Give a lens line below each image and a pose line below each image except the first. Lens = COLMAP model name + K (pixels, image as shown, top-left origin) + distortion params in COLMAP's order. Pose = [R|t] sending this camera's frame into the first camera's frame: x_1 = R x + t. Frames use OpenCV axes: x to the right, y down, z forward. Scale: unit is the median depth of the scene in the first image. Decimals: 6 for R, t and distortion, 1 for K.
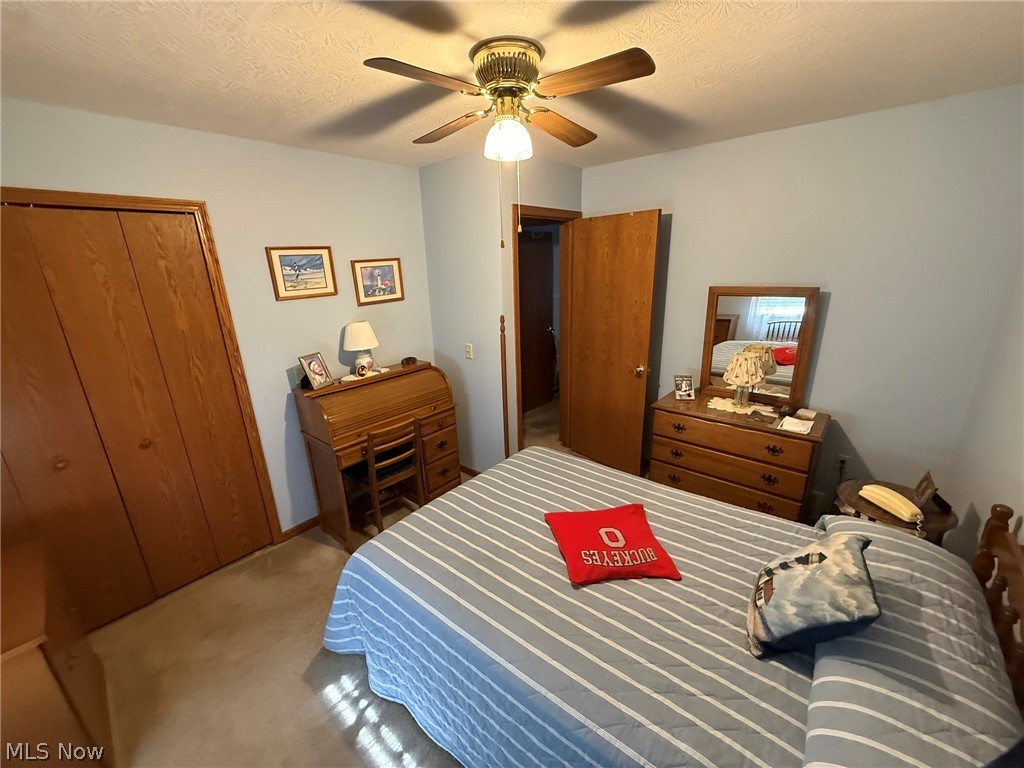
lens RADIAL K [[407.4, 0, 510.1], [0, 407.4, 384.5], [0, 0, 1]] dist [-0.000527, -0.000457]
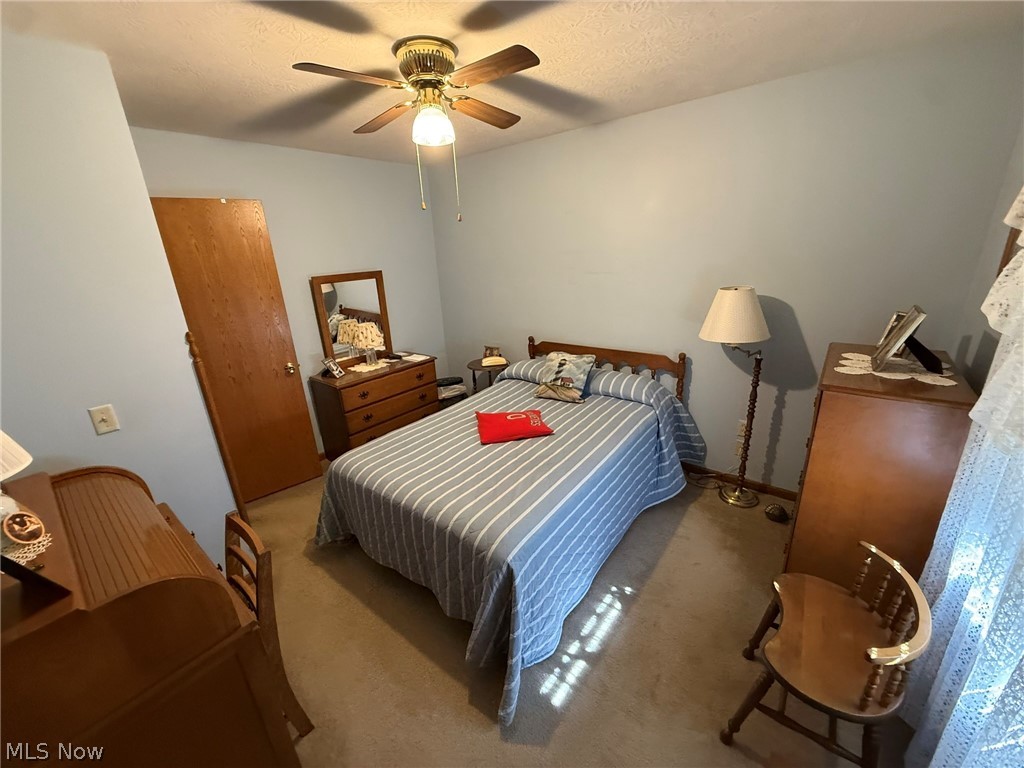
lens RADIAL K [[407.4, 0, 510.1], [0, 407.4, 384.5], [0, 0, 1]] dist [-0.000527, -0.000457]
pose [[-0.028999, -0.287371, 0.957380, -1.211694], [0.340531, 0.897649, 0.279757, -0.179304], [-0.939786, 0.334131, 0.071827, 0.881287]]
